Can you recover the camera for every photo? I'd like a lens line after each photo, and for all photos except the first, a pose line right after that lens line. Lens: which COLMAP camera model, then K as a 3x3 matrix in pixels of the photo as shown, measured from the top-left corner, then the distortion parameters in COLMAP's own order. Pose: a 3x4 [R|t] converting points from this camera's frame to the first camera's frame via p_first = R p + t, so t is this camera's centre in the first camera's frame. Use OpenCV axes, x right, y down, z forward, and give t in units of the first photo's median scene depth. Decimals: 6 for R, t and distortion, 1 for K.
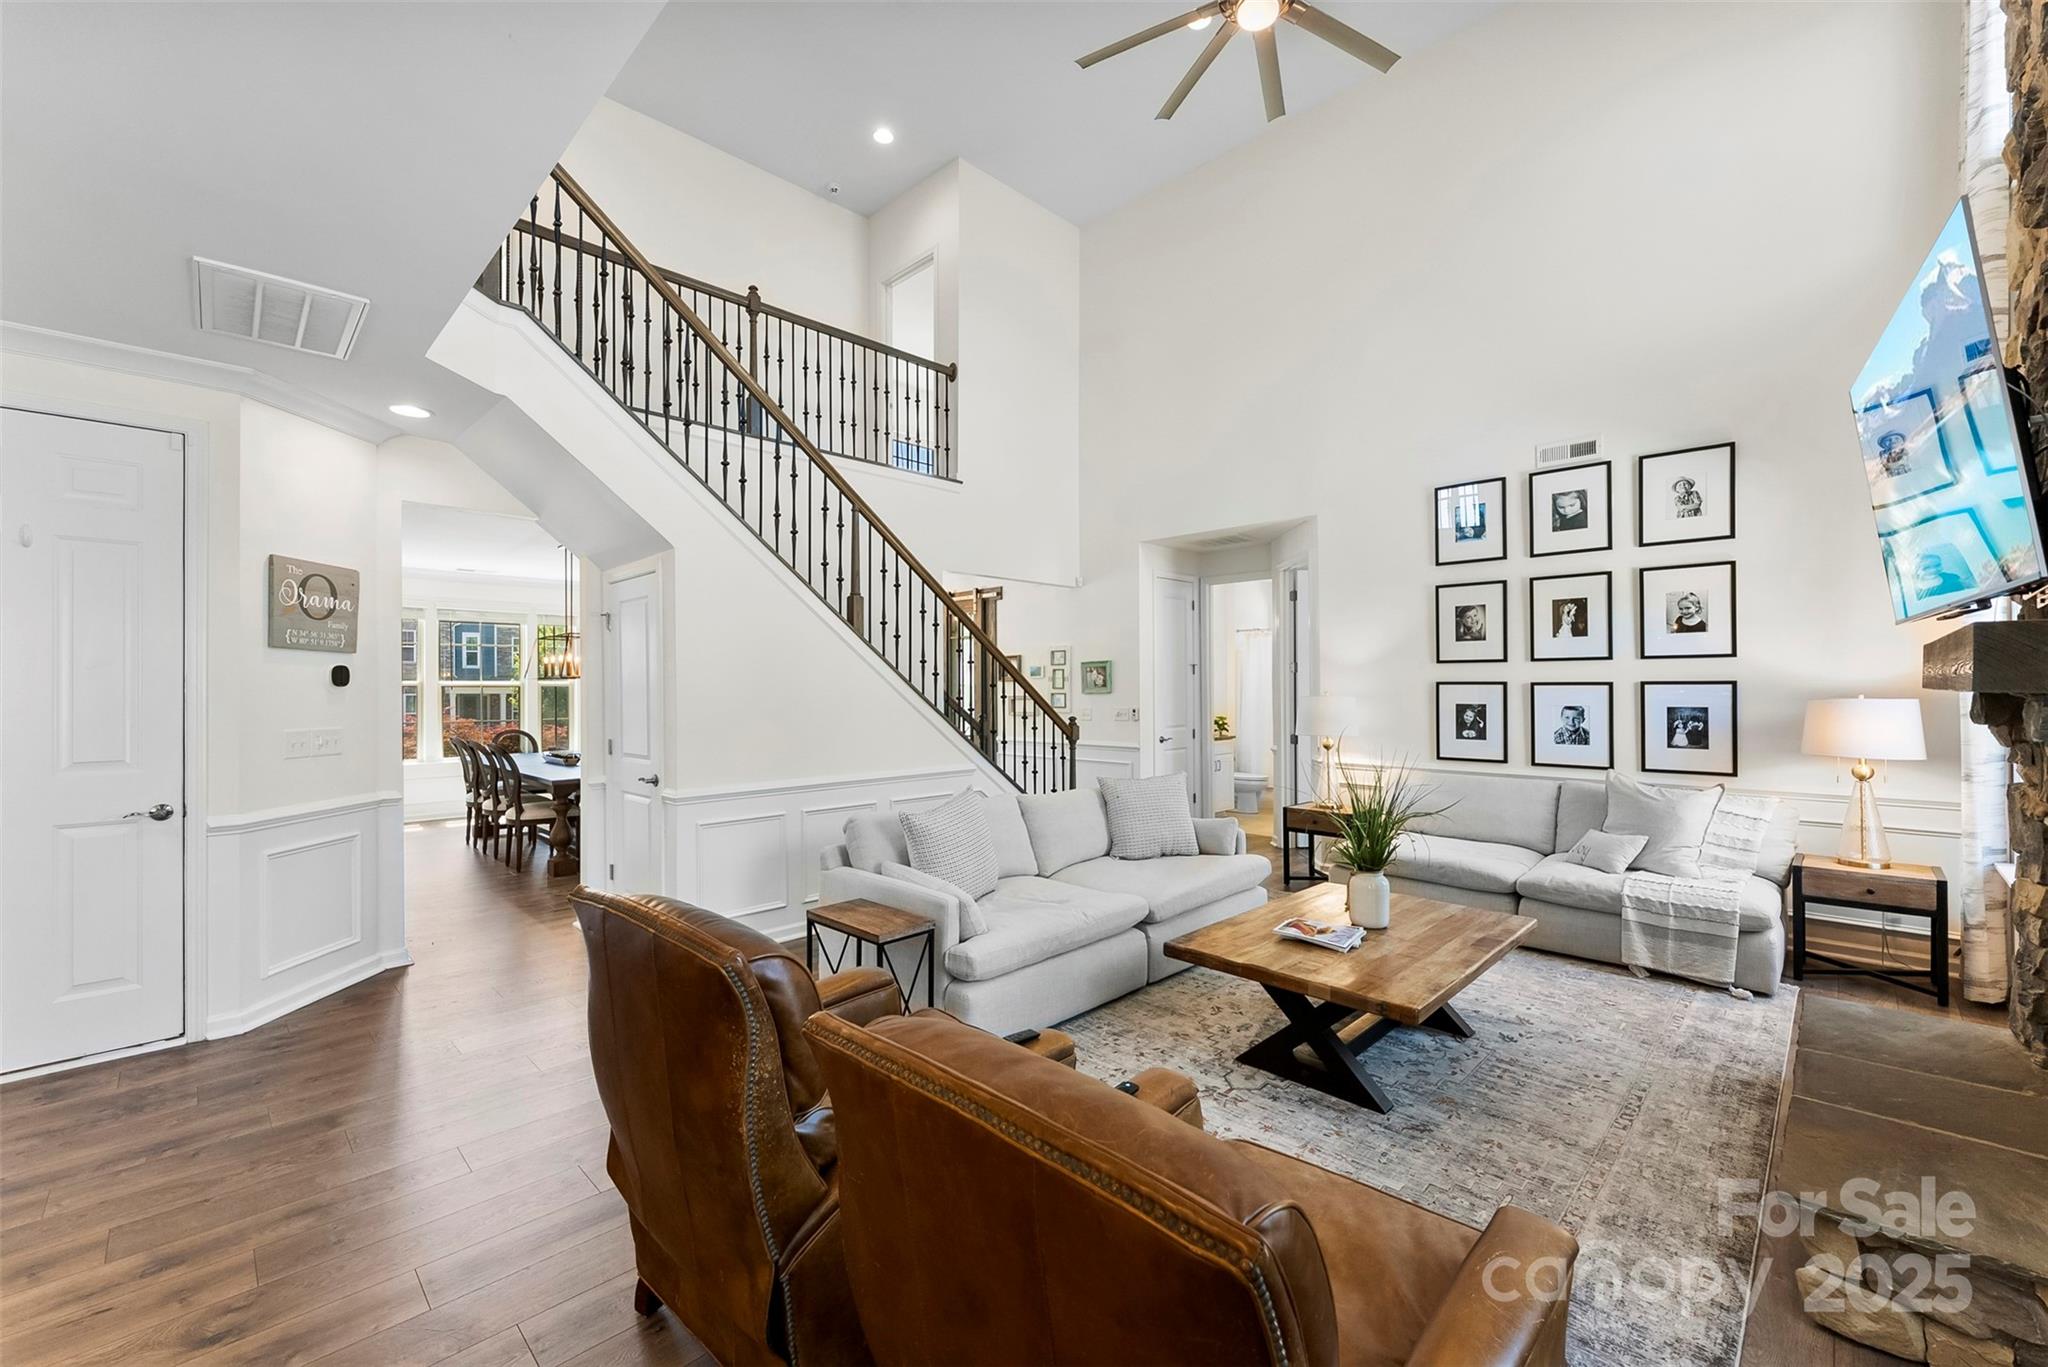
lens RADIAL K [[834.8, 0, 1019.9], [0, 834.8, 682.7], [0, 0, 1]] dist [0.001733, 0.000095]
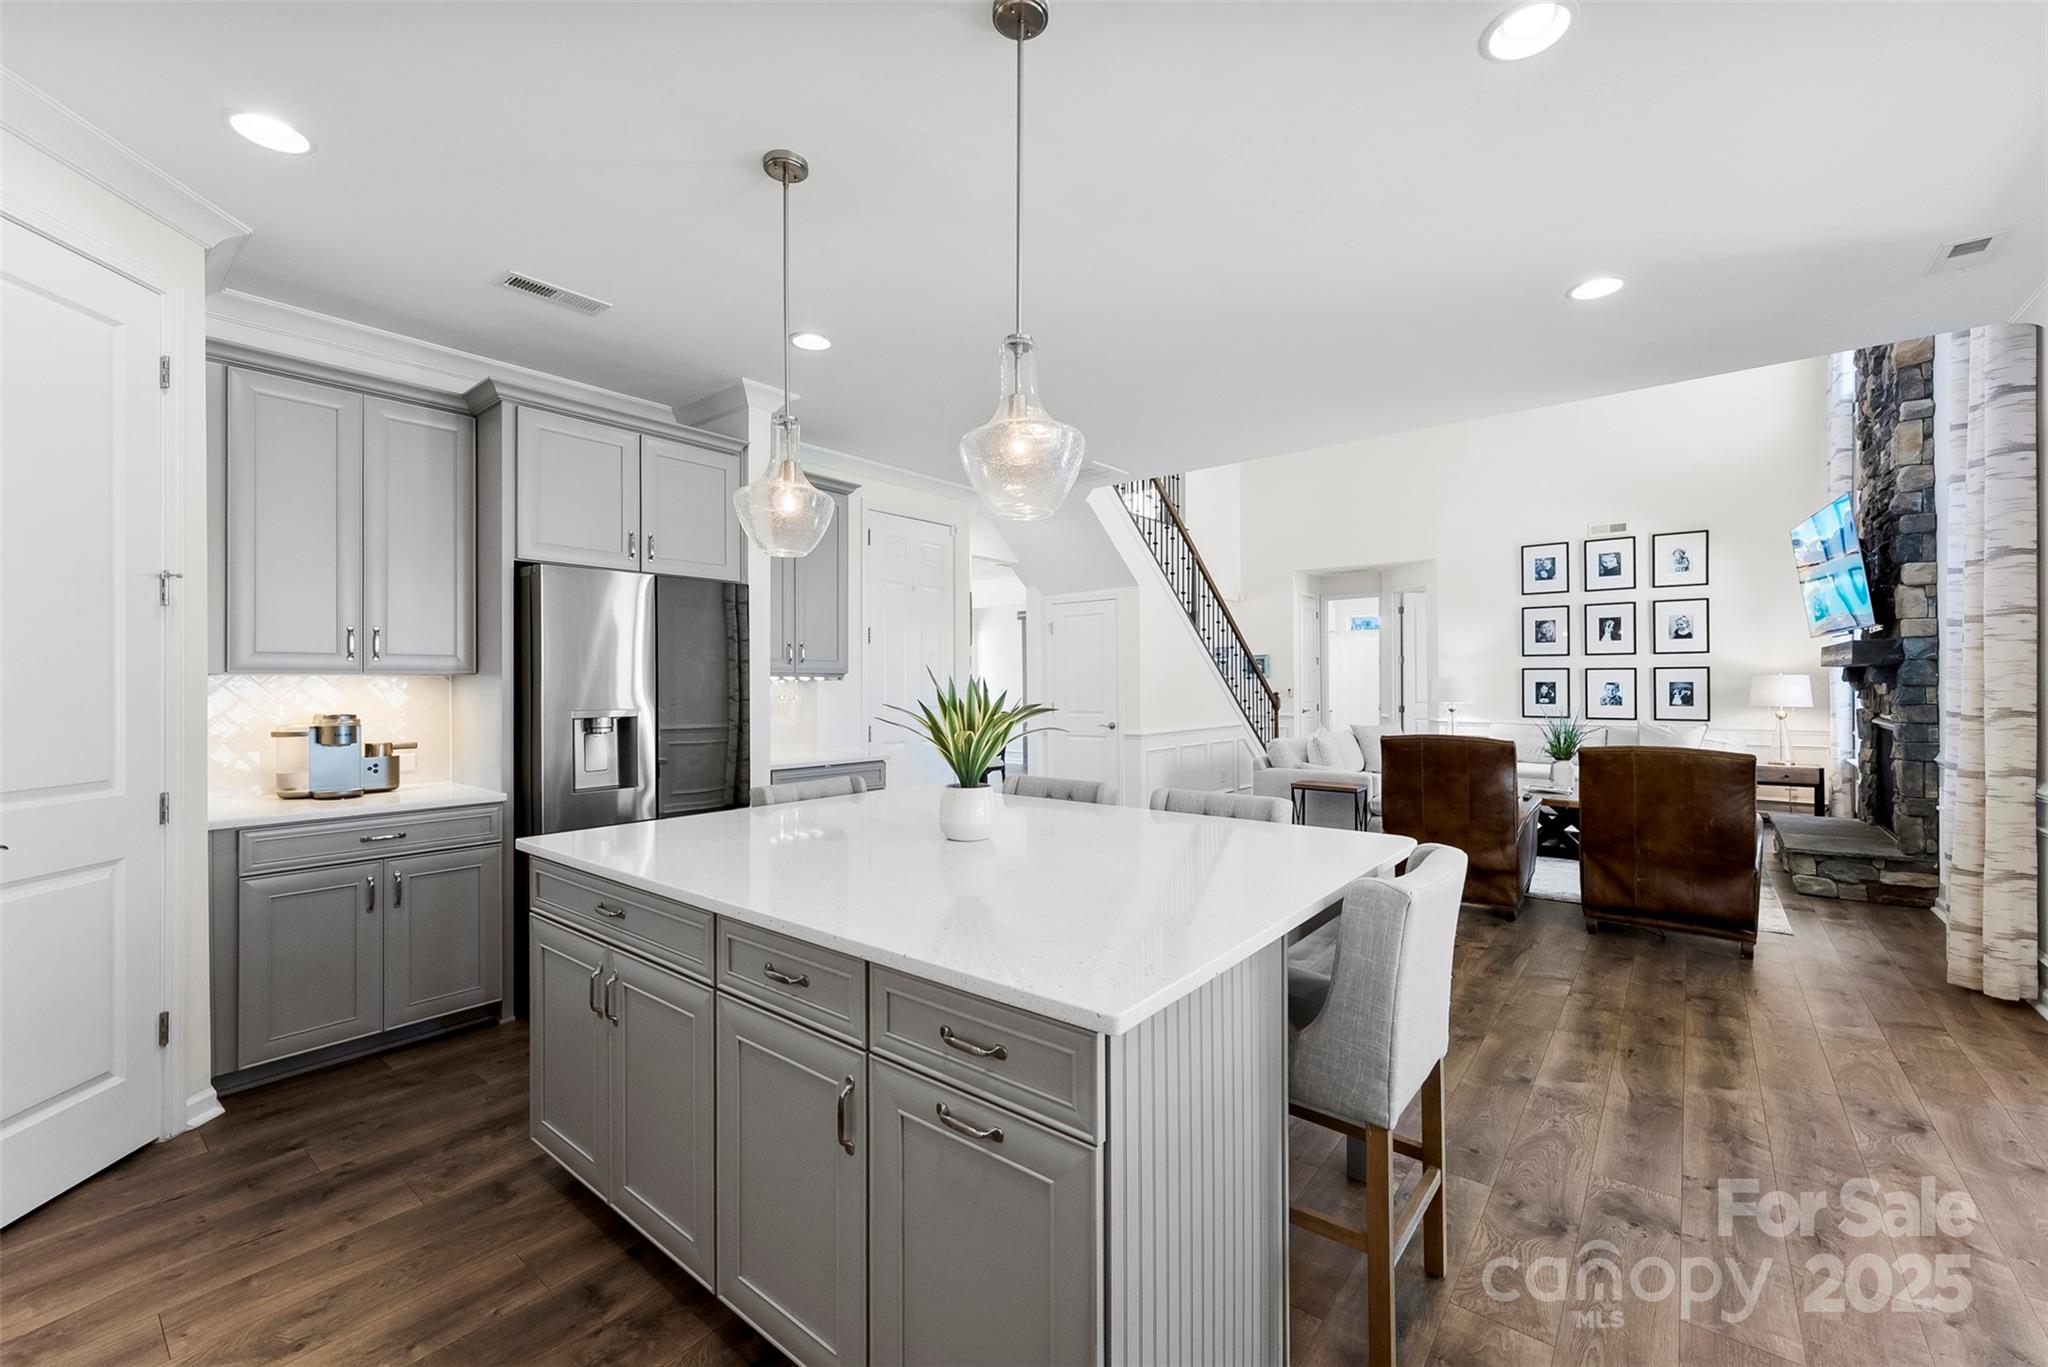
lens RADIAL K [[834.8, 0, 1016.4], [0, 834.8, 676.0], [0, 0, 1]] dist [0.001733, 0.000095]
pose [[0.995429, 0.000194, 0.095509, -0.683888], [0.000088, 0.999996, -0.002951, 0.020520], [-0.095509, 0.002946, 0.995424, -0.546411]]
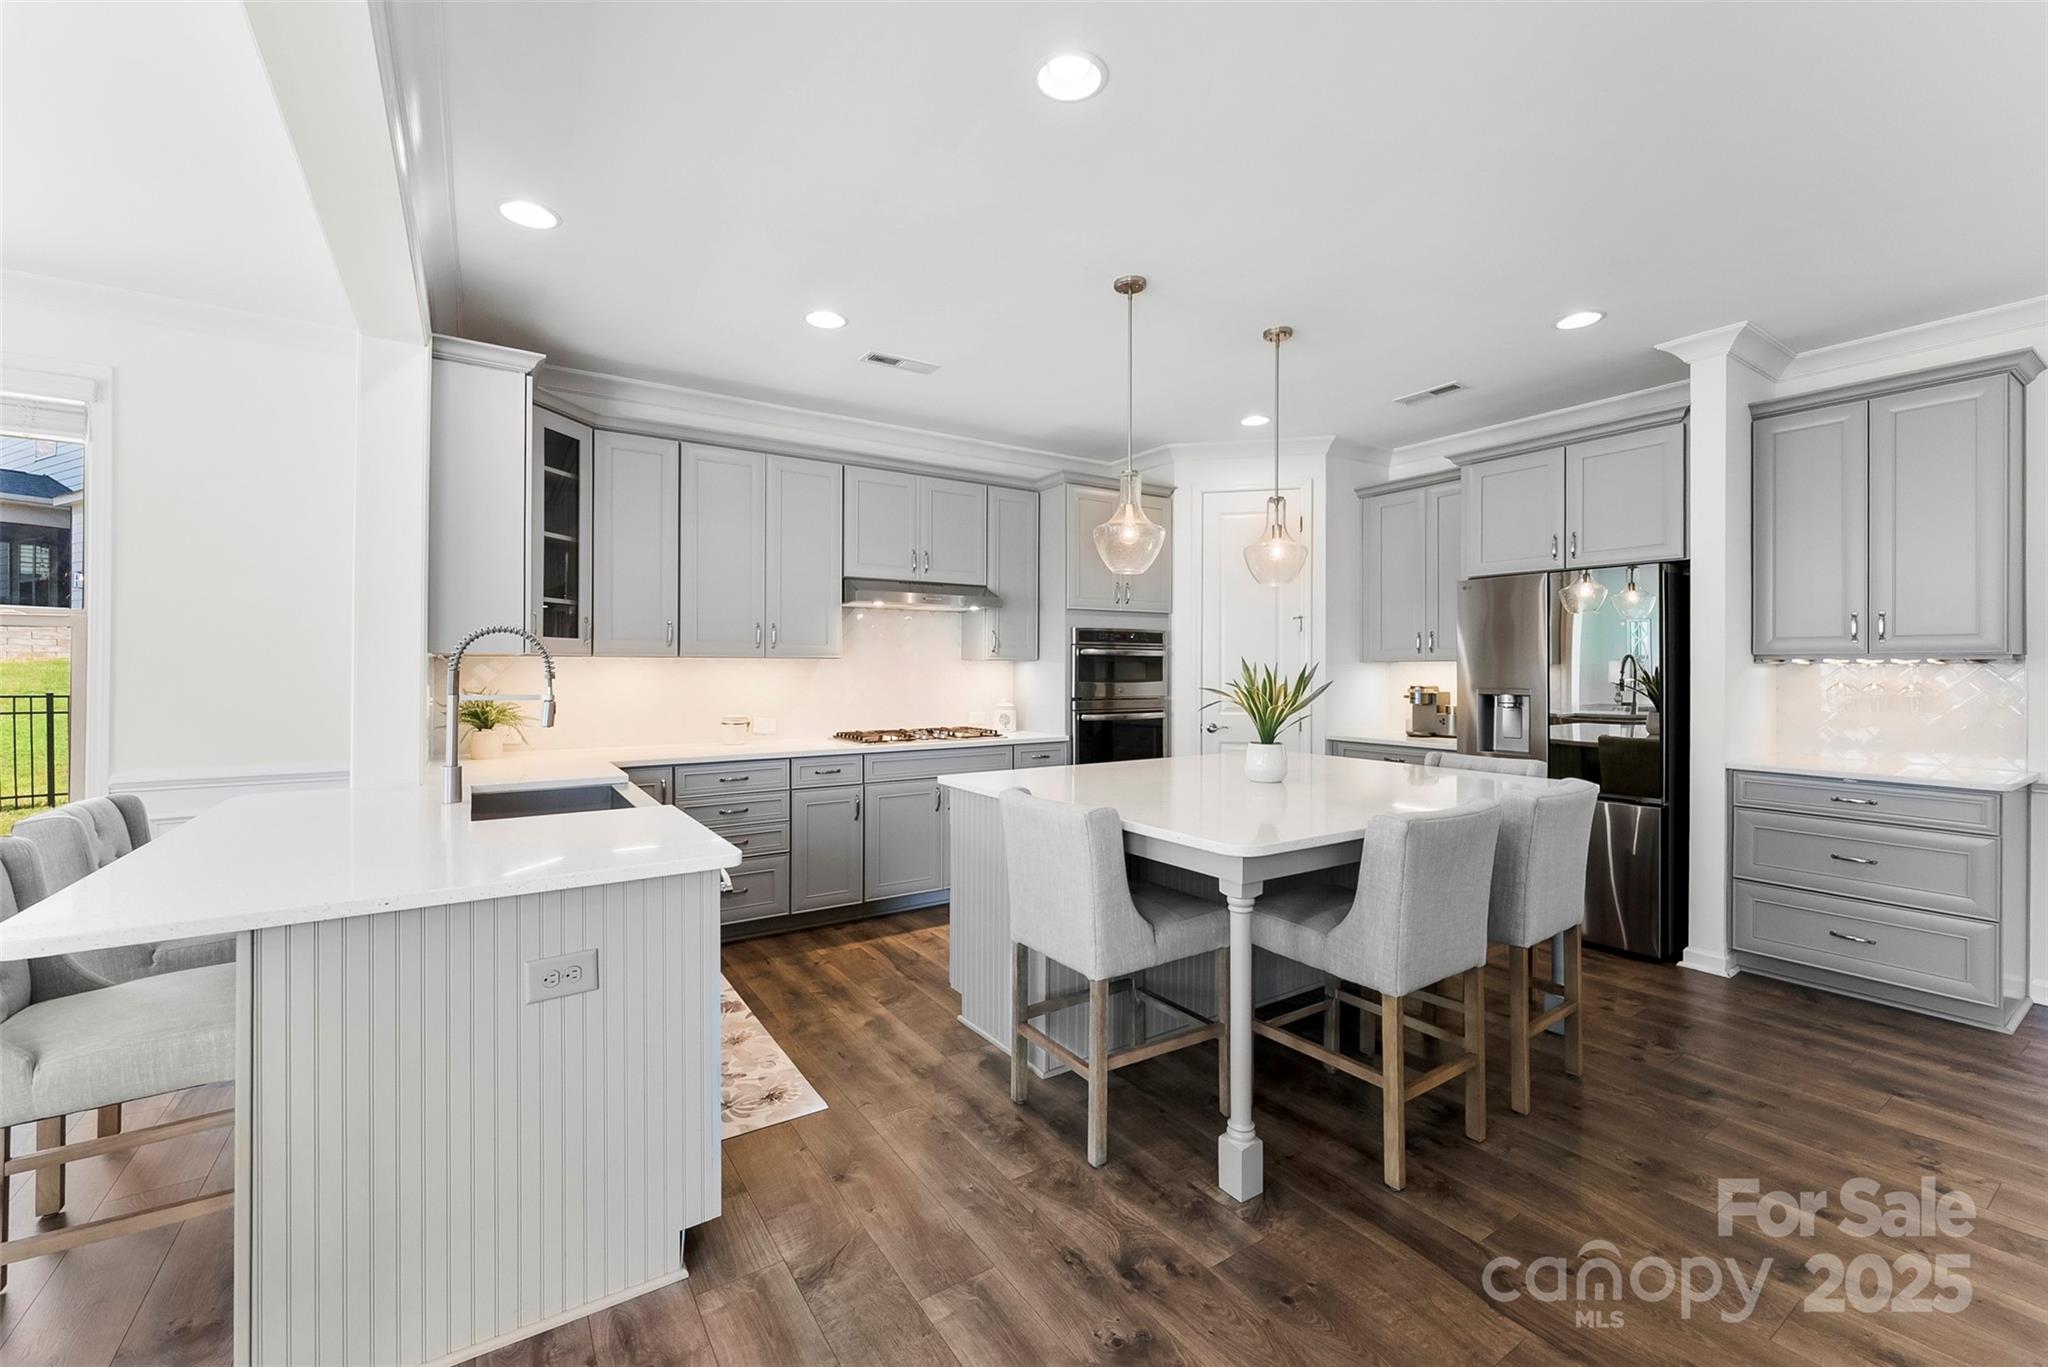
lens RADIAL K [[834.8, 0, 1036.3], [0, 834.8, 665.9], [0, 0, 1]] dist [0.001733, 0.000095]
pose [[-0.199262, 0.000435, -0.979946, -0.039770], [0.007665, 0.999970, -0.001114, 0.020041], [0.979916, -0.007734, -0.199260, -0.146863]]
